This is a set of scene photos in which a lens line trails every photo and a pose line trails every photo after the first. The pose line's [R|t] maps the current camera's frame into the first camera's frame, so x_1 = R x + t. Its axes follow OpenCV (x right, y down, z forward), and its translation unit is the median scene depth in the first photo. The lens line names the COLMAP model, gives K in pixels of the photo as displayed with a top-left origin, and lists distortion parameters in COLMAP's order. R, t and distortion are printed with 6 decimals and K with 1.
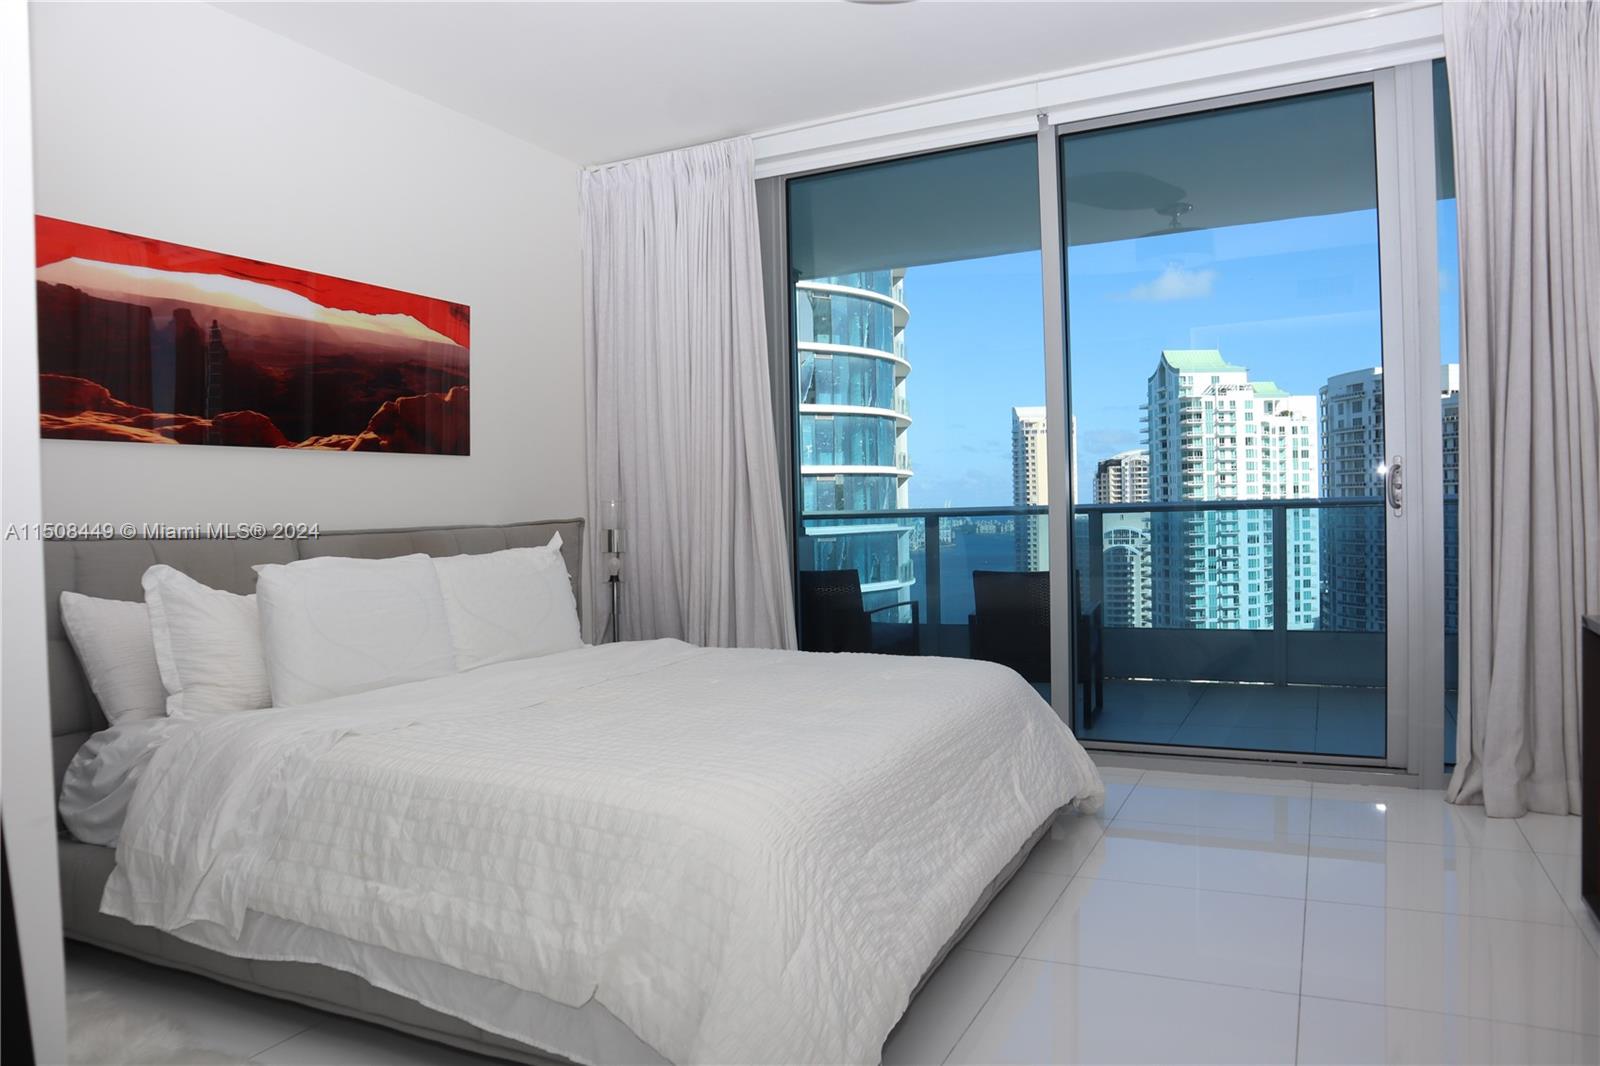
lens RADIAL K [[1086.1, 0, 800.0], [0, 1086.1, 533.0], [0, 0, 1]] dist [-0.085137, 0.008283]
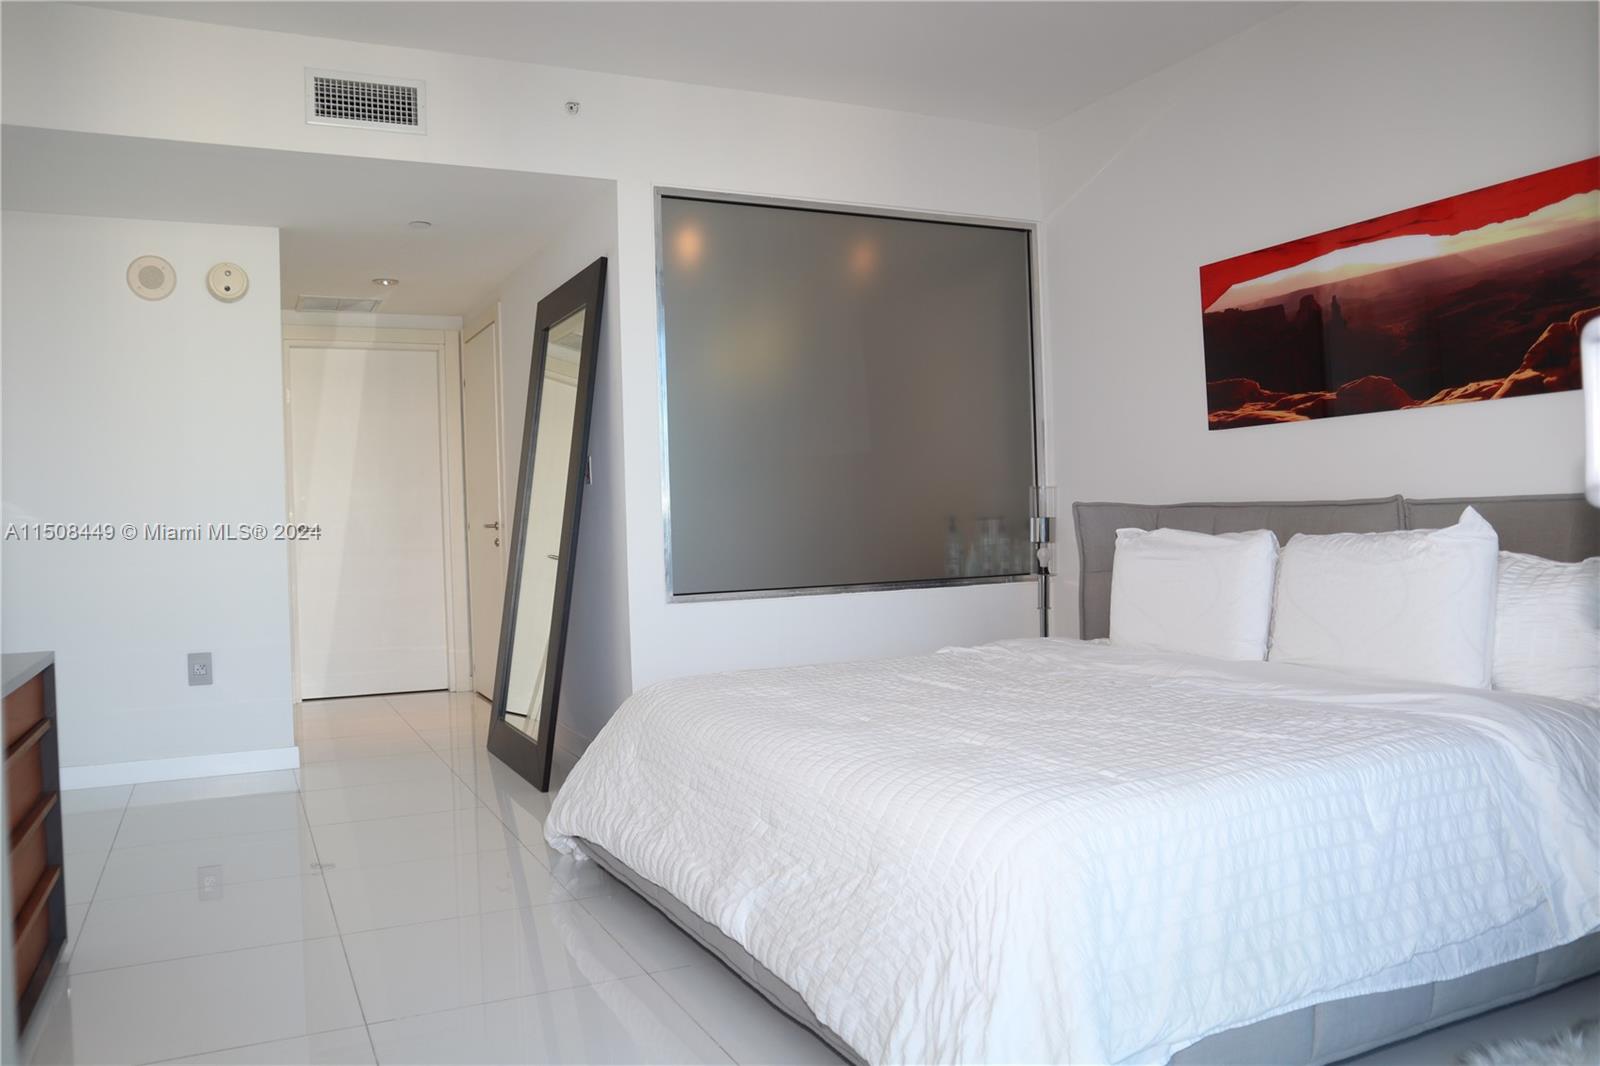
lens RADIAL K [[1200.1, 0, 800.0], [0, 1200.1, 533.0], [0, 0, 1]] dist [-0.001200, -0.000743]
pose [[-0.613314, 0.062055, -0.787398, 0.701596], [0.039899, 0.998070, 0.047580, -0.044056], [0.788831, -0.002235, -0.614606, 1.278281]]
